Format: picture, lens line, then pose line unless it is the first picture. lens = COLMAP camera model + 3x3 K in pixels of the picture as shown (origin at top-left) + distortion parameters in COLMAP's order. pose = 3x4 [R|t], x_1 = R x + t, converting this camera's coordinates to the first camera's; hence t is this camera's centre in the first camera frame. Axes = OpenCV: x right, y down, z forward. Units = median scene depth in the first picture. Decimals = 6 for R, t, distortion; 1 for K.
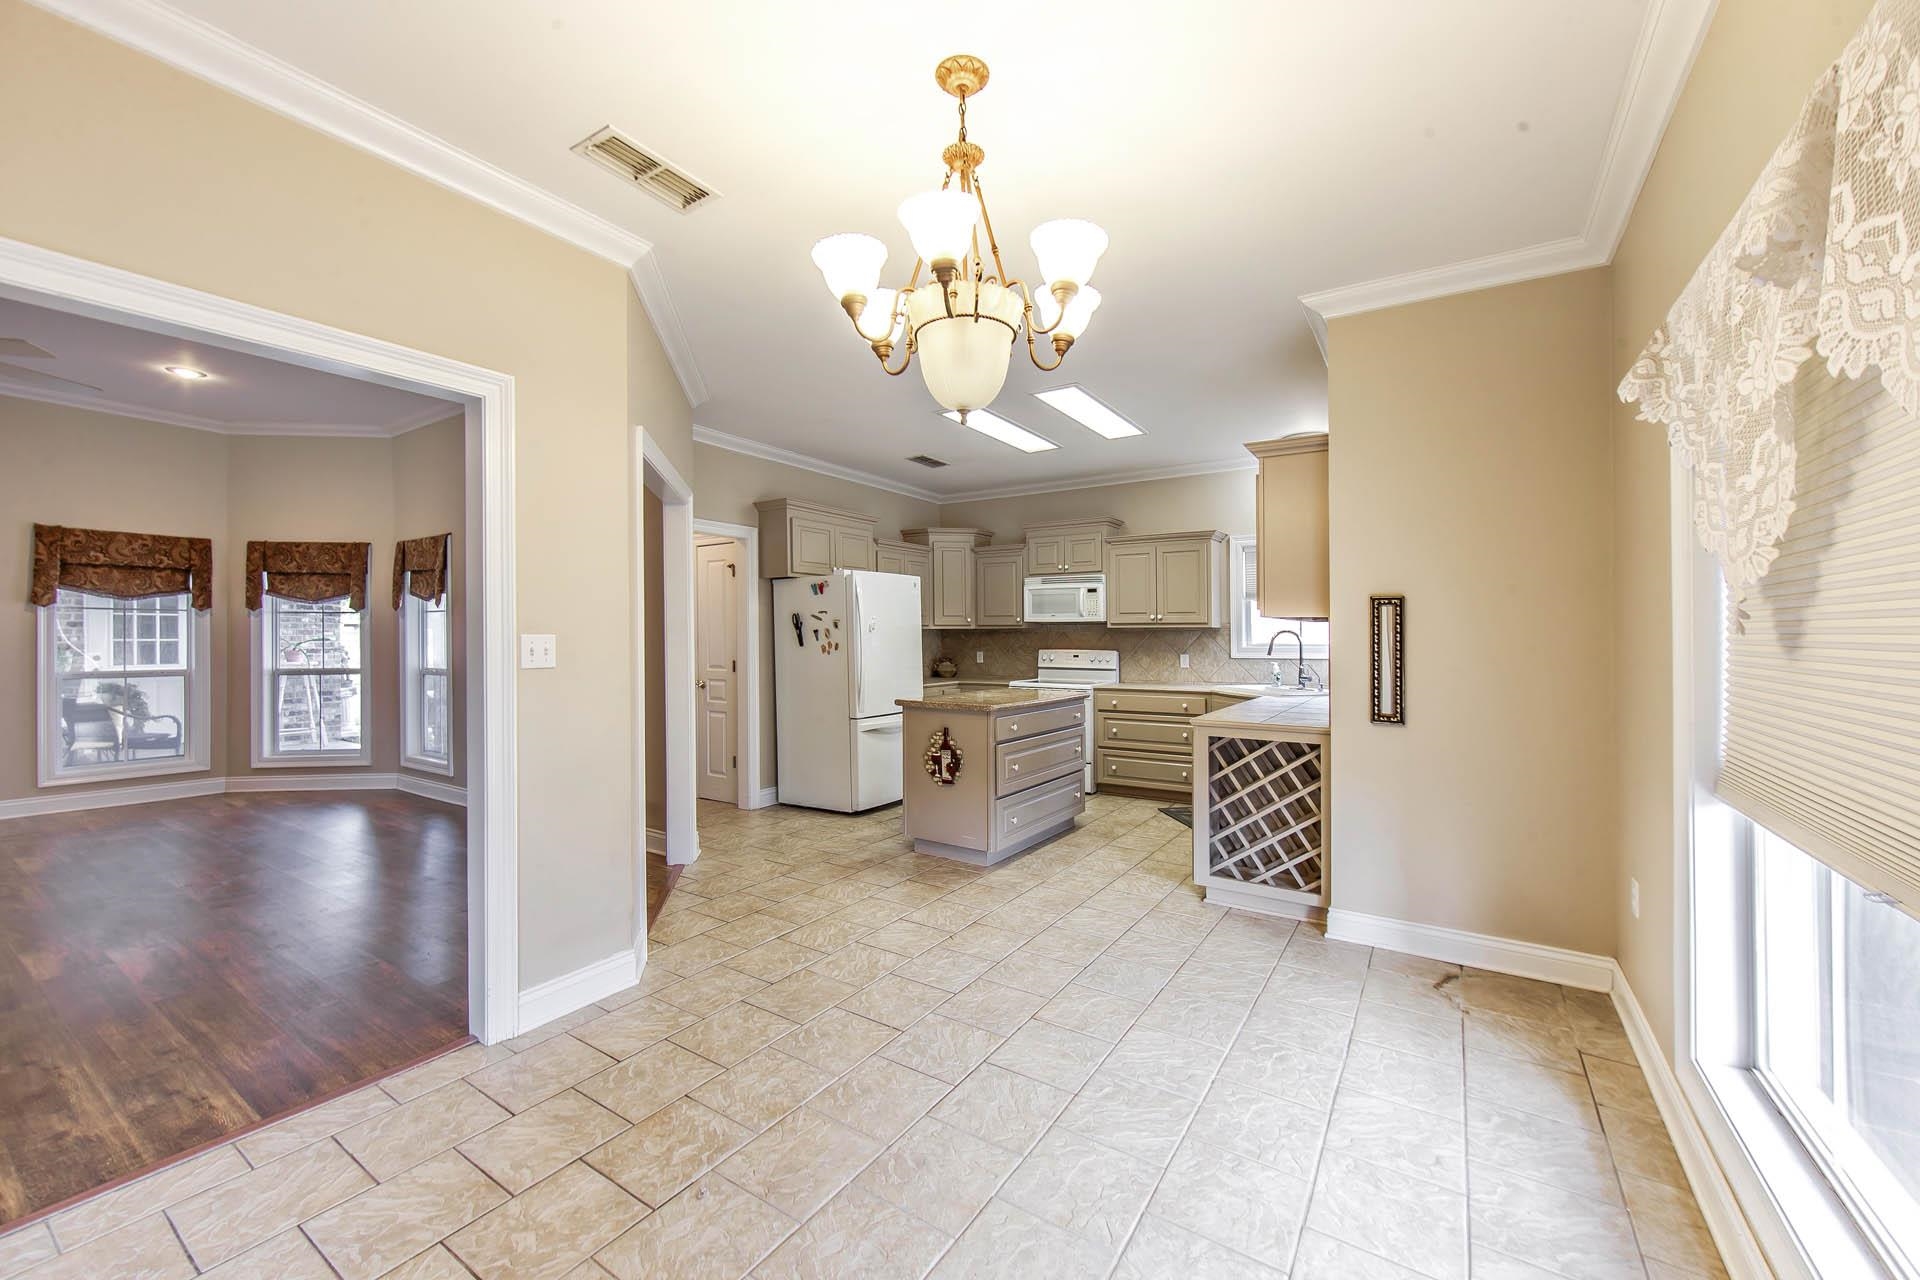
lens RADIAL K [[748.7, 0, 962.4], [0, 748.7, 638.8], [0, 0, 1]] dist [-0.002359, -0.000088]
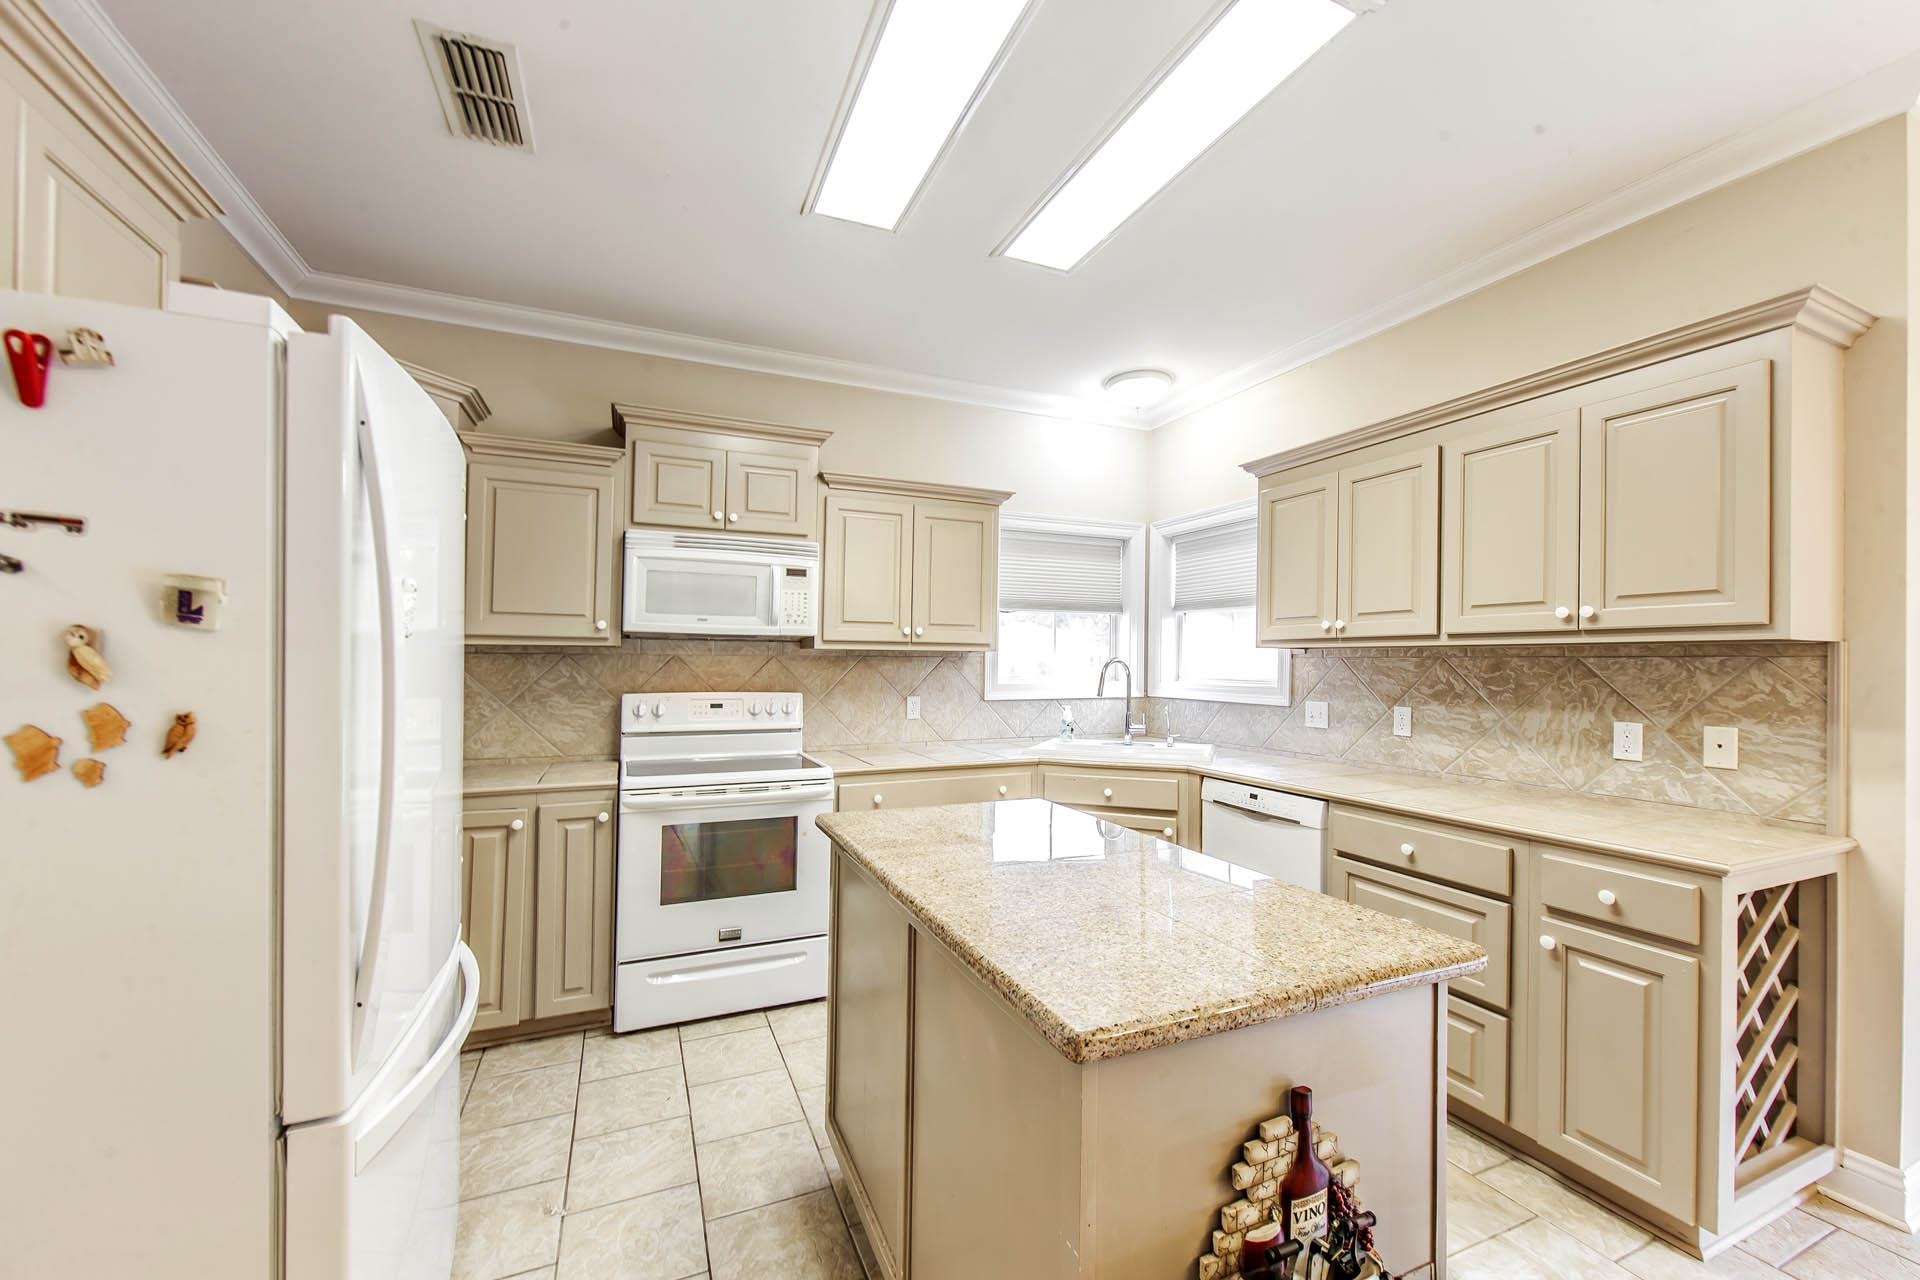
lens RADIAL K [[748.7, 0, 960.5], [0, 748.7, 646.1], [0, 0, 1]] dist [-0.002359, -0.000088]
pose [[0.538508, 0.020513, 0.842371, -0.419415], [-0.004482, 0.999759, -0.021481, -0.013298], [-0.842609, 0.007792, 0.538470, 1.472006]]
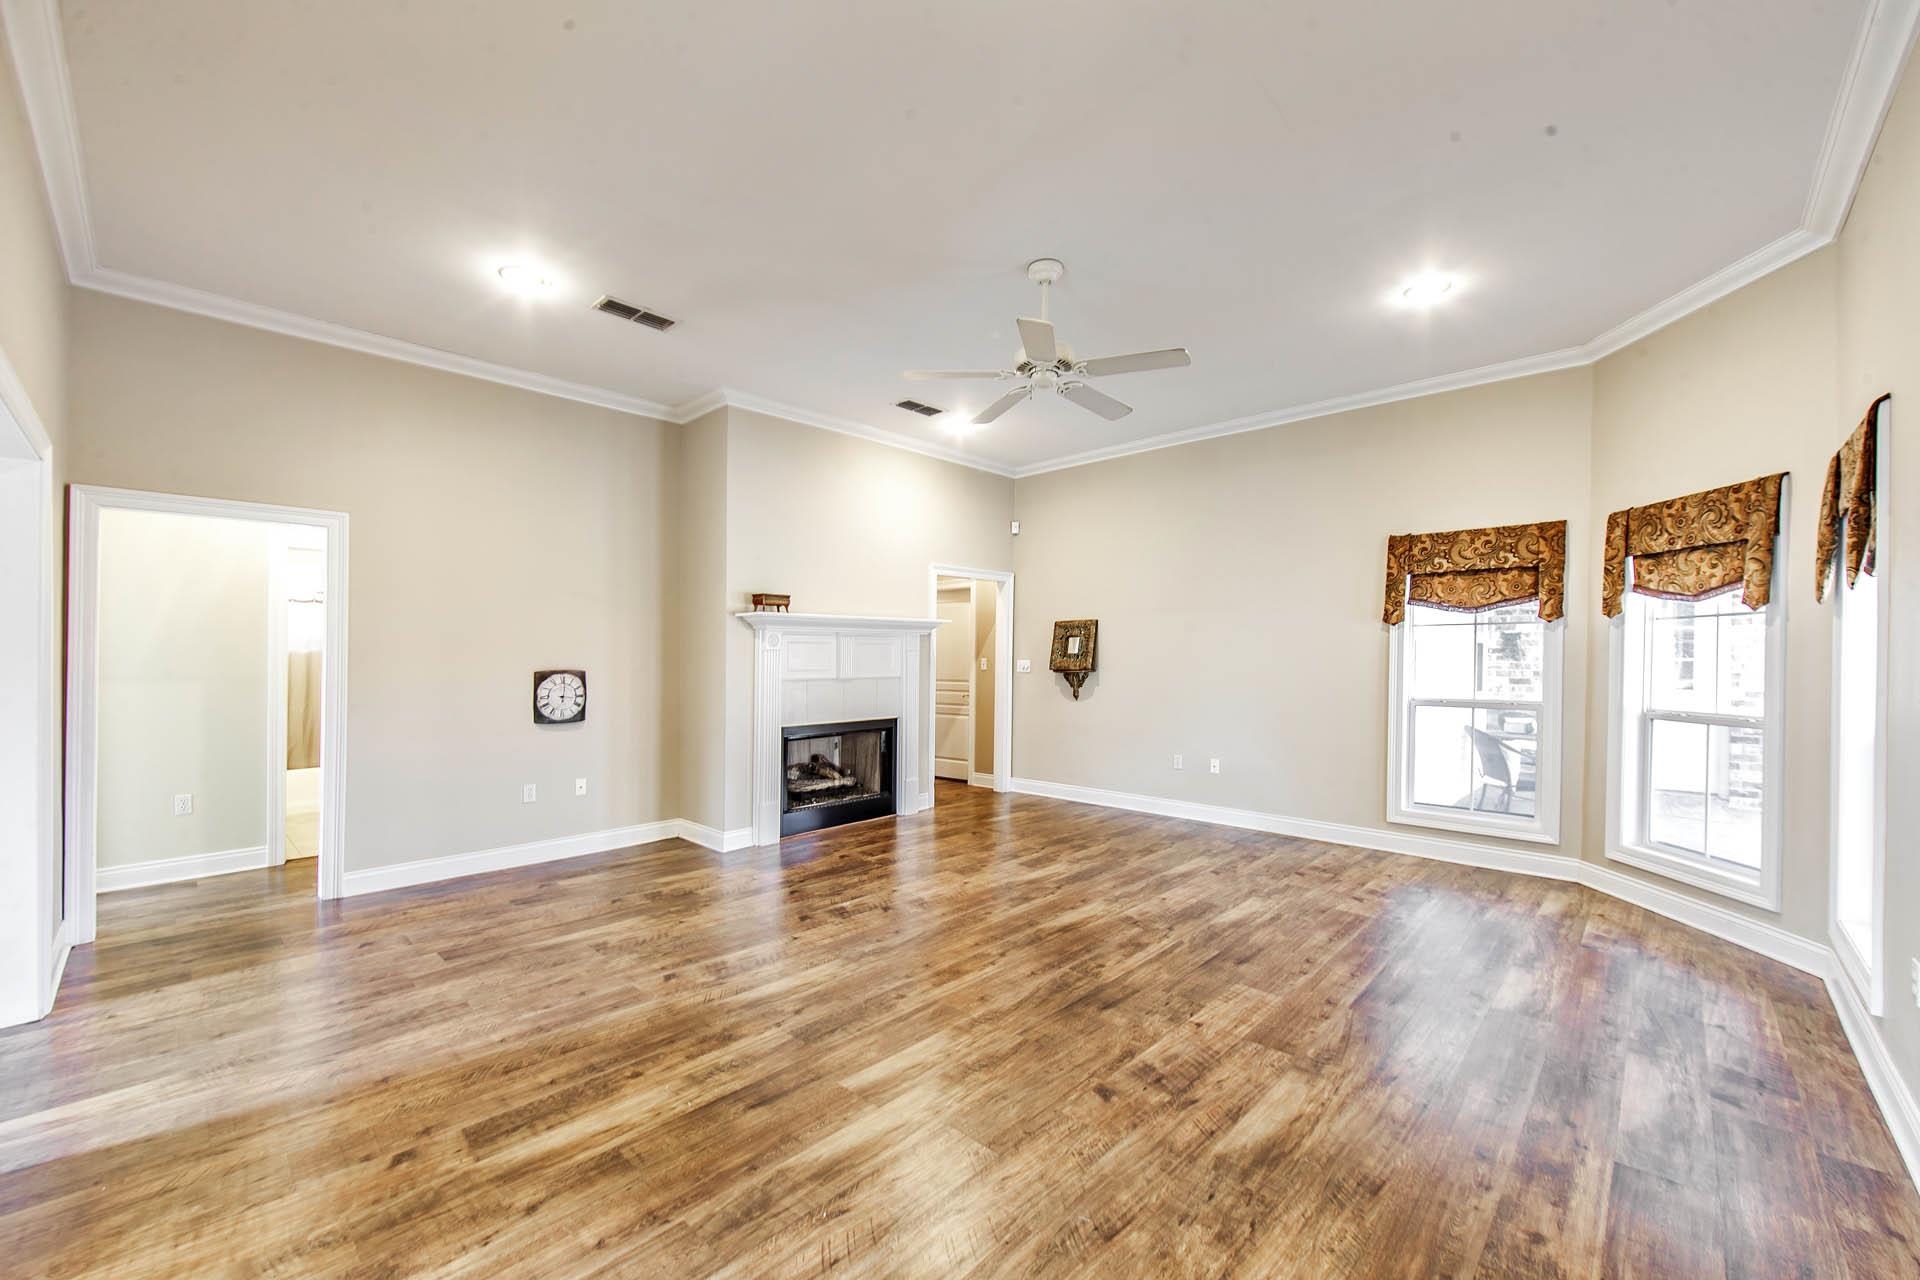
lens RADIAL K [[748.7, 0, 951.0], [0, 748.7, 674.0], [0, 0, 1]] dist [-0.002359, -0.000088]
pose [[-0.177875, 0.024192, -0.983756, -0.201033], [-0.002487, 0.999684, 0.025033, -0.004109], [0.984050, 0.006899, -0.177759, 0.543548]]
